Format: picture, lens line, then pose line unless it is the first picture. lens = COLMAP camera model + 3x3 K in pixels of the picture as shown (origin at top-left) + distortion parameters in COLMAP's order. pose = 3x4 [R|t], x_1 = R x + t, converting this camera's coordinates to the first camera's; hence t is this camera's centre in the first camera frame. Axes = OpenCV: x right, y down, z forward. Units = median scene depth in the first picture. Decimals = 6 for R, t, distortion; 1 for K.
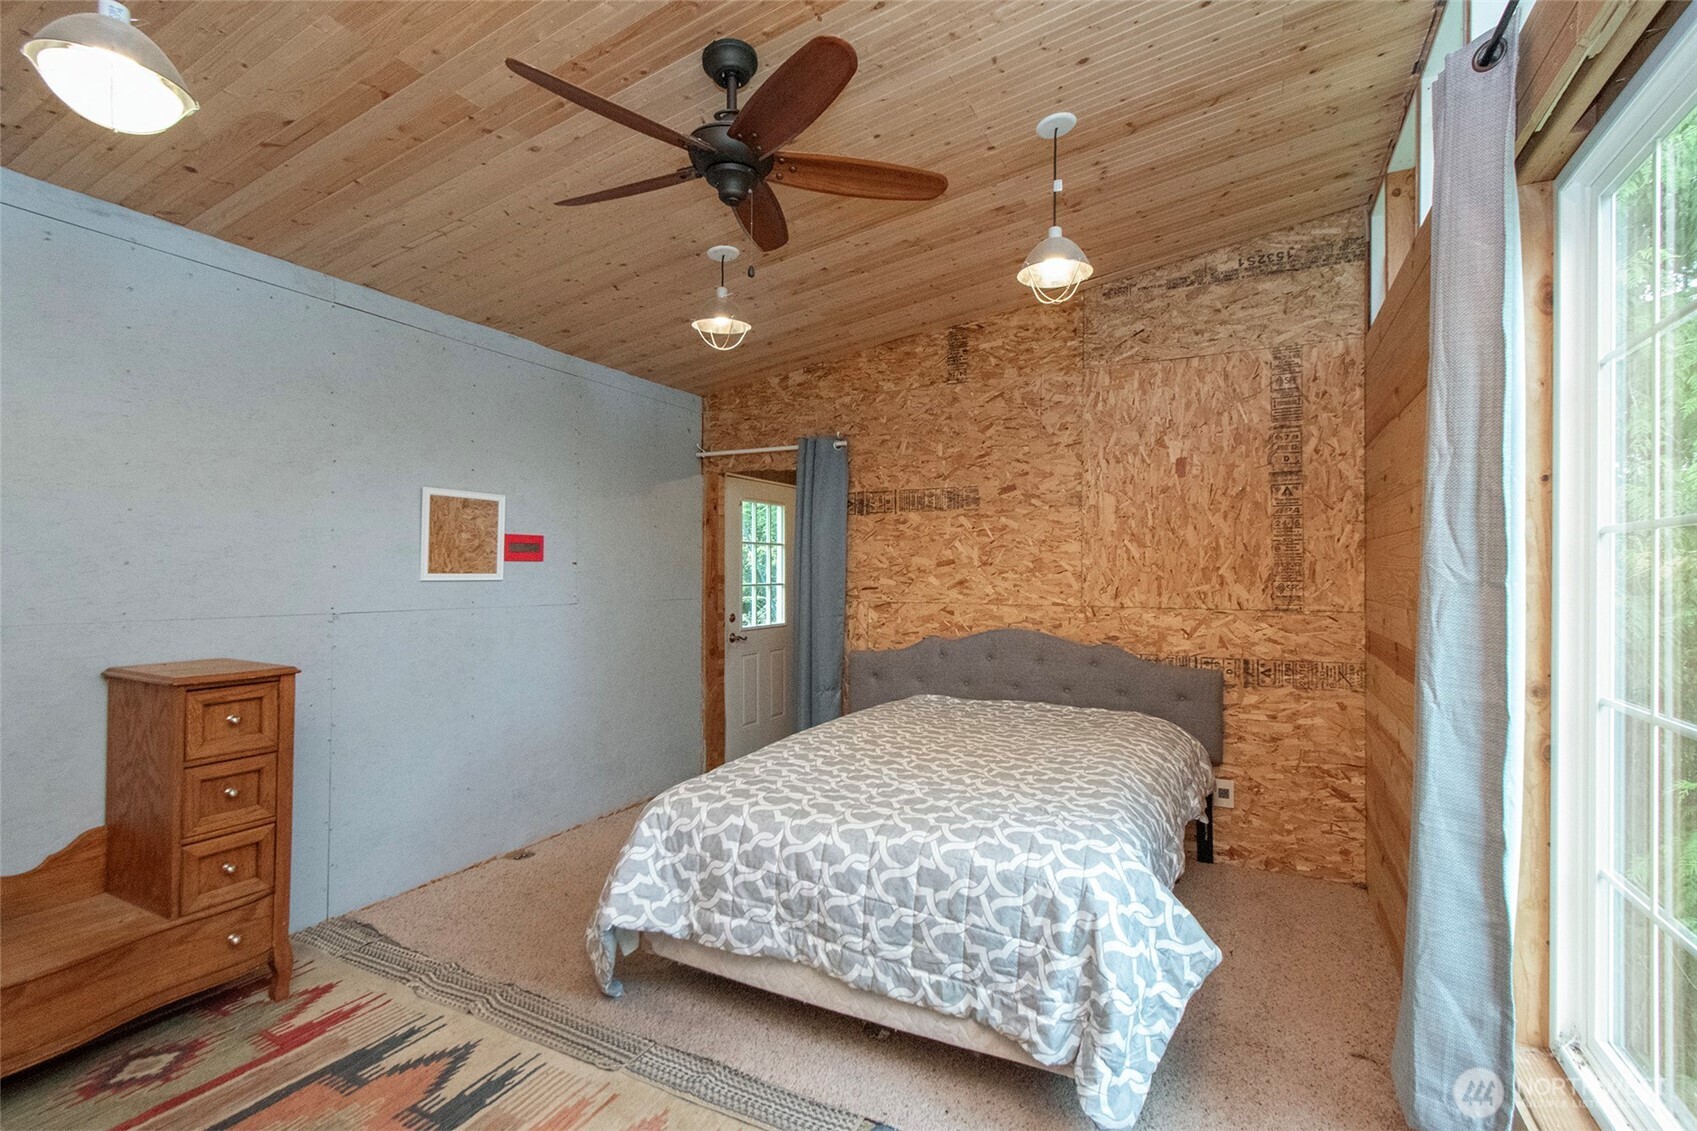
lens RADIAL K [[766.1, 0, 839.4], [0, 766.1, 566.5], [0, 0, 1]] dist [-0.002141, 0.000411]
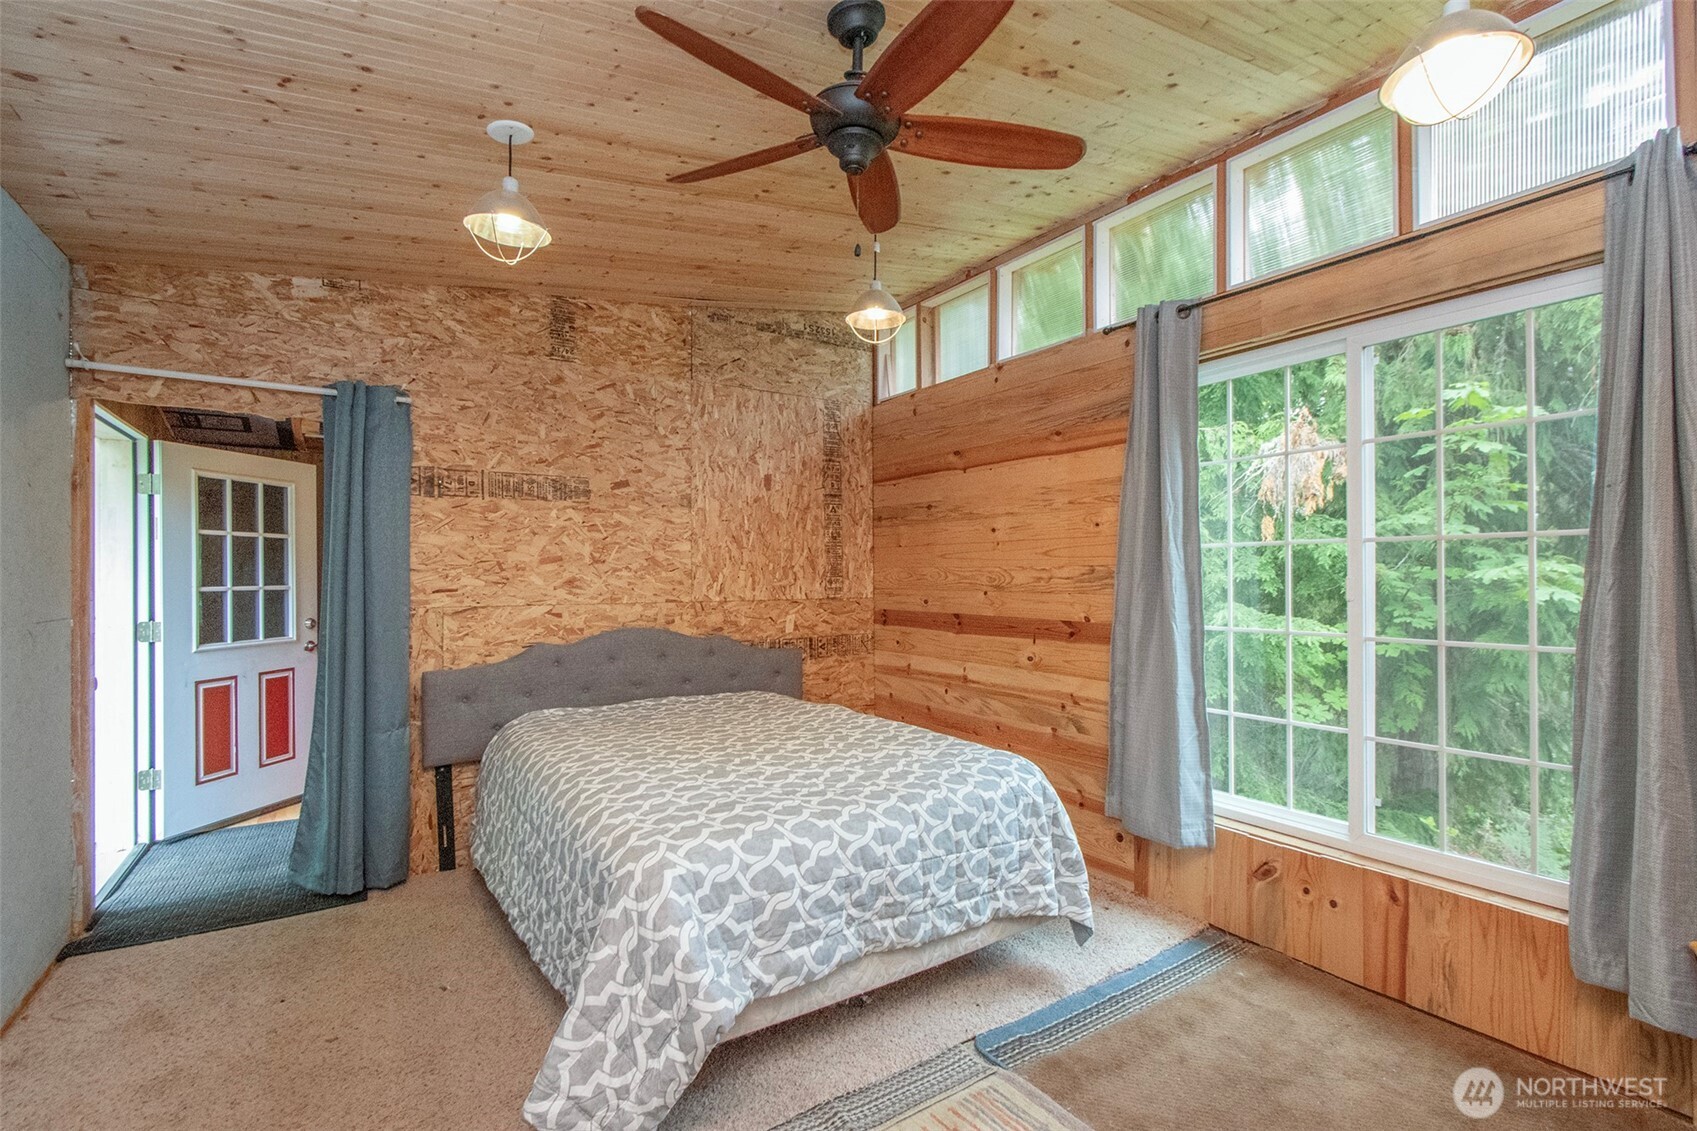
lens RADIAL K [[766.1, 0, 842.5], [0, 766.1, 575.2], [0, 0, 1]] dist [-0.002141, 0.000411]
pose [[0.491091, -0.004071, 0.871099, -0.552265], [-0.002194, 0.999980, 0.005910, 0.008435], [-0.871105, -0.004813, 0.491073, 0.315363]]
